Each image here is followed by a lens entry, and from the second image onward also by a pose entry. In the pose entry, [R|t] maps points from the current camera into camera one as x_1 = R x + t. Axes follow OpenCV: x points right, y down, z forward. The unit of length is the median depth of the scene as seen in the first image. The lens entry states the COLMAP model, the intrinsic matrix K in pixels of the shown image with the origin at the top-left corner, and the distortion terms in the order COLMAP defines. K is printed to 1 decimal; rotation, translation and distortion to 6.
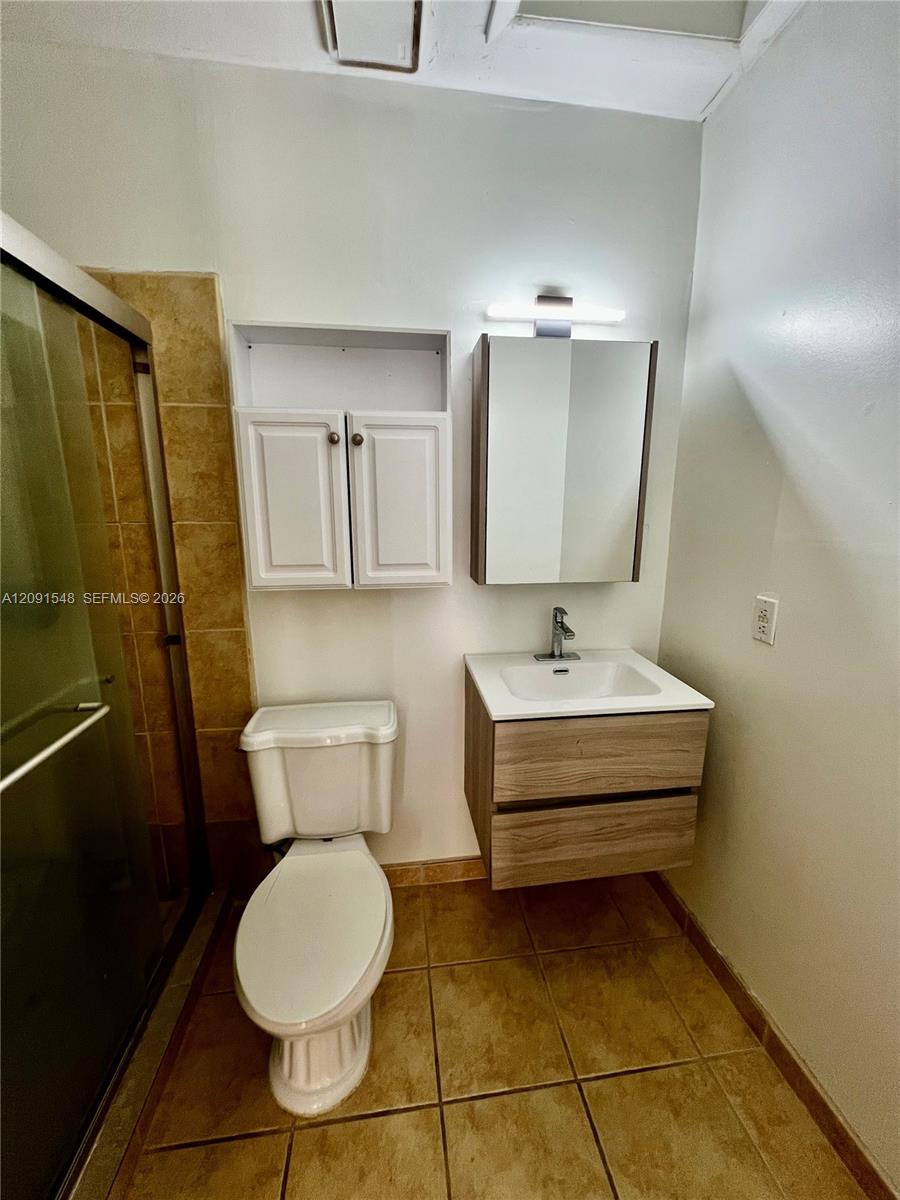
lens RADIAL K [[478.7, 0, 450.0], [0, 478.7, 600.0], [0, 0, 1]] dist [-0.000470, 0.000174]
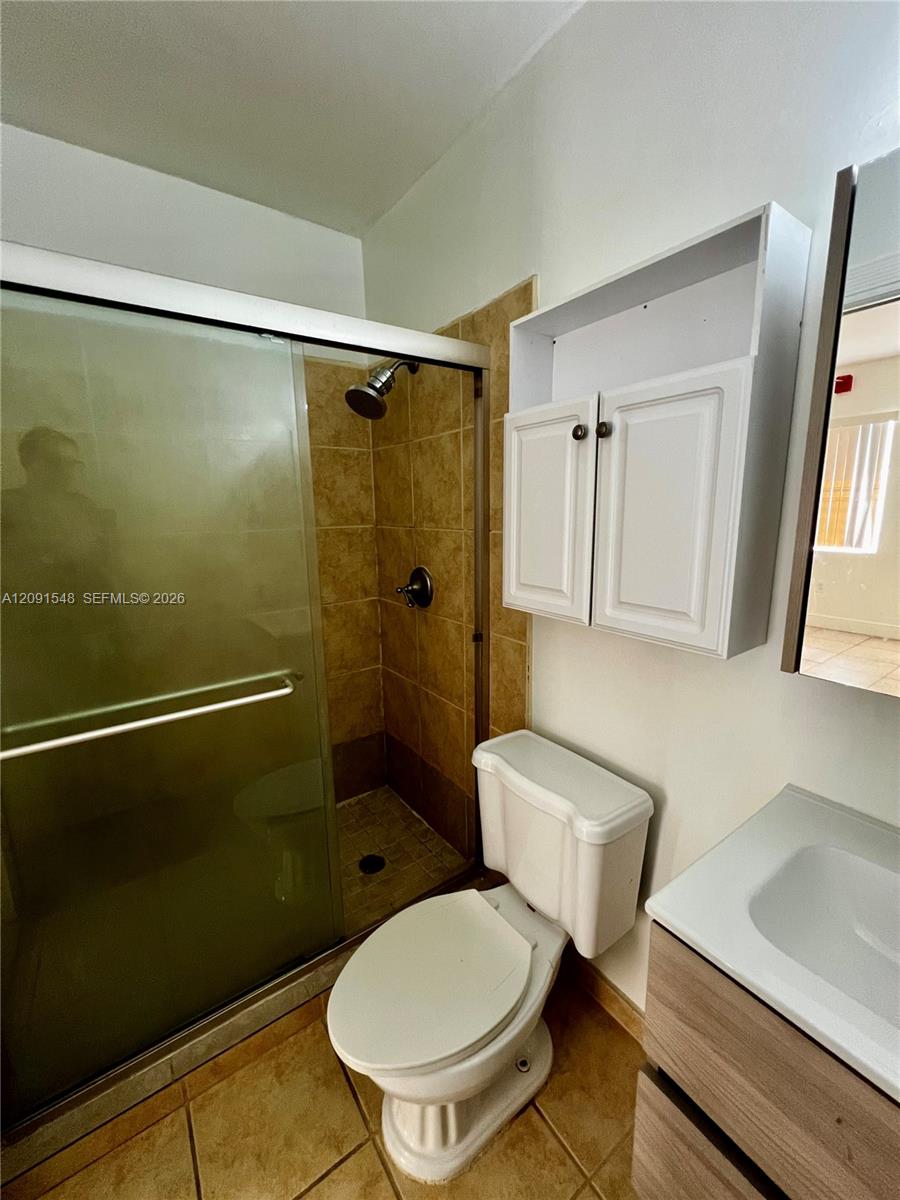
lens RADIAL K [[478.7, 0, 450.0], [0, 478.7, 600.0], [0, 0, 1]] dist [-0.000470, 0.000174]
pose [[0.465961, 0.163802, -0.869511, 0.361082], [-0.166535, 0.981387, 0.095633, -0.104611], [0.868992, 0.100243, 0.484566, 0.442516]]
